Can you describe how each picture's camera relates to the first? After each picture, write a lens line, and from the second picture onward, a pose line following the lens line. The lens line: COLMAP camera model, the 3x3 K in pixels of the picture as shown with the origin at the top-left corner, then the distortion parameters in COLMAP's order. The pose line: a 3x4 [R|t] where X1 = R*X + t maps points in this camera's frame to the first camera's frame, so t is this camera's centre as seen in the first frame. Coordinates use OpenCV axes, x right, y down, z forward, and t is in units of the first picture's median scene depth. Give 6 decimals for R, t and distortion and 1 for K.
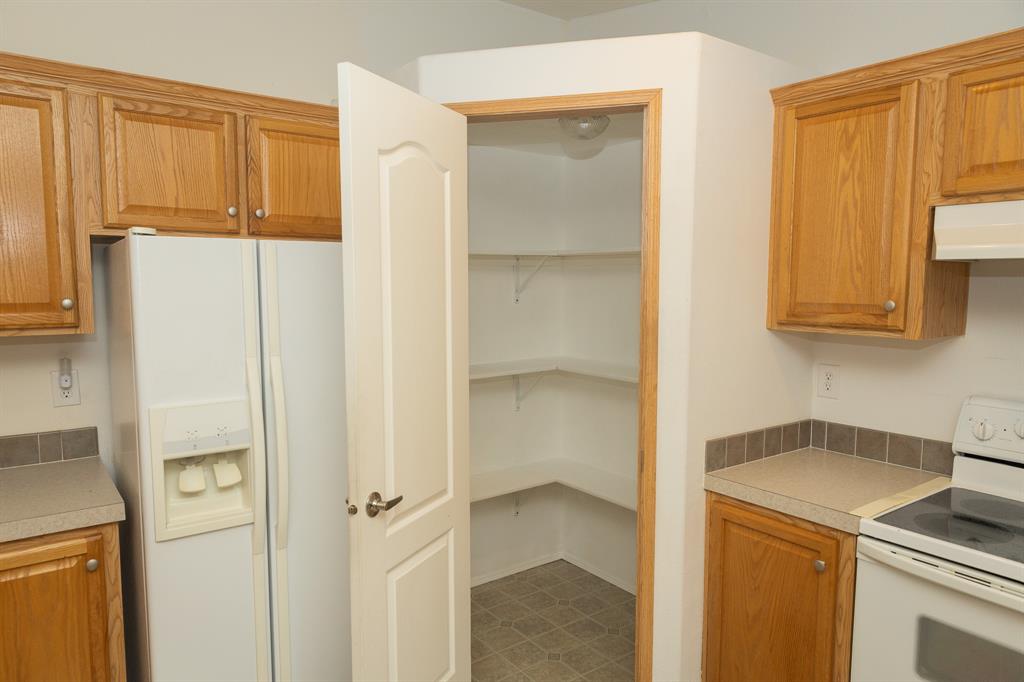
lens RADIAL K [[694.0, 0, 511.2], [0, 694.0, 343.5], [0, 0, 1]] dist [0.023036, -0.006183]
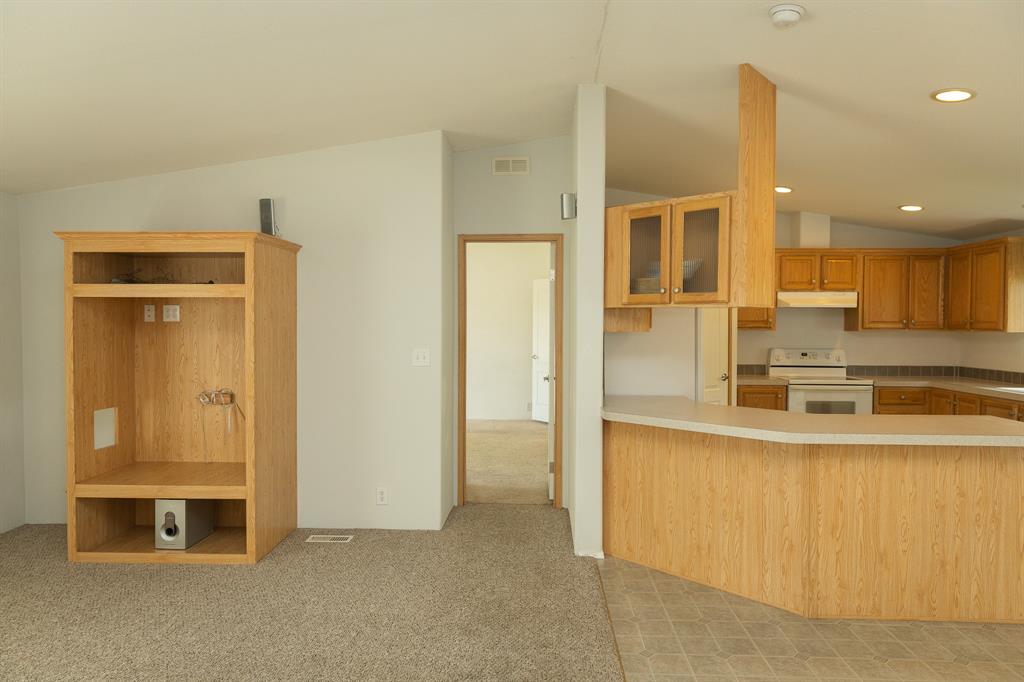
lens RADIAL K [[694.0, 0, 503.3], [0, 694.0, 345.3], [0, 0, 1]] dist [0.023036, -0.006183]
pose [[0.628891, -0.020658, 0.777219, -2.916909], [0.064607, 0.997578, -0.025762, 0.068402], [-0.774804, 0.066416, 0.628703, -0.094785]]
